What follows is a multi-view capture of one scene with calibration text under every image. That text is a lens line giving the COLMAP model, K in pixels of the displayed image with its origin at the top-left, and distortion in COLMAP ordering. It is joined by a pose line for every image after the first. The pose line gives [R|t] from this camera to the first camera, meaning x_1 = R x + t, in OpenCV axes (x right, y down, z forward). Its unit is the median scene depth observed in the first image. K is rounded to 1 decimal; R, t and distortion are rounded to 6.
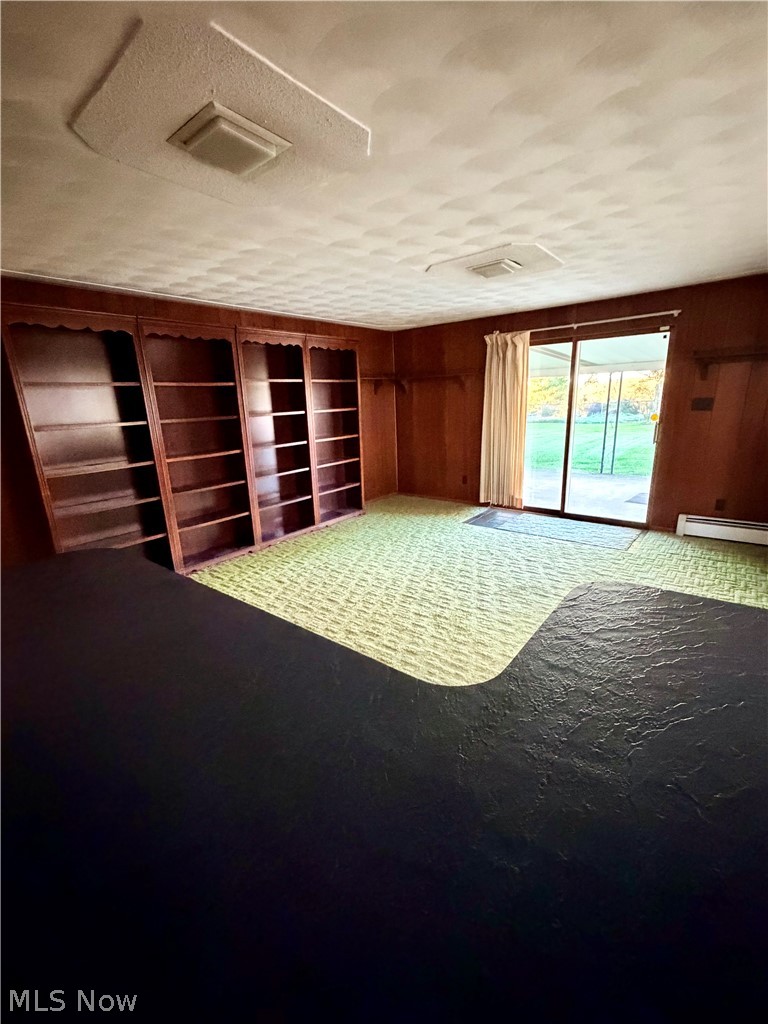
lens RADIAL K [[429.8, 0, 384.0], [0, 429.8, 512.0], [0, 0, 1]] dist [-0.001165, -0.000135]
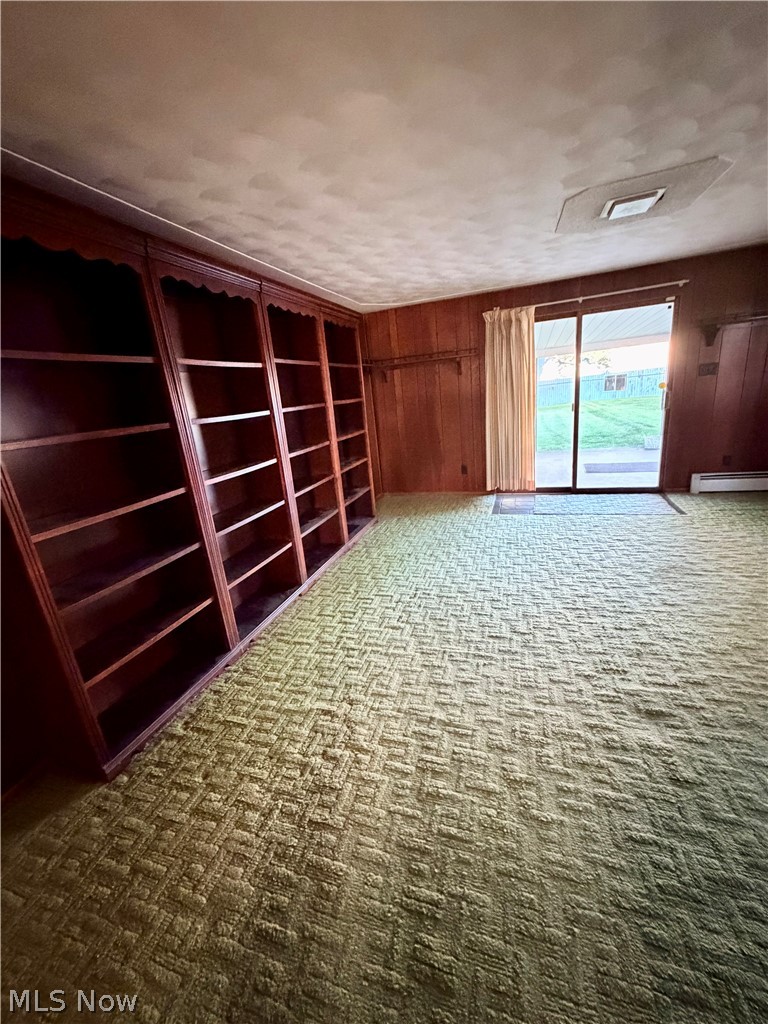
lens RADIAL K [[405.3, 0, 384.0], [0, 405.3, 512.0], [0, 0, 1]] dist [-0.000185, -0.000006]
pose [[0.935387, -0.152387, 0.319108, -0.388945], [0.151973, 0.988033, 0.026354, -0.046653], [-0.319305, 0.023845, 0.947352, 0.298847]]
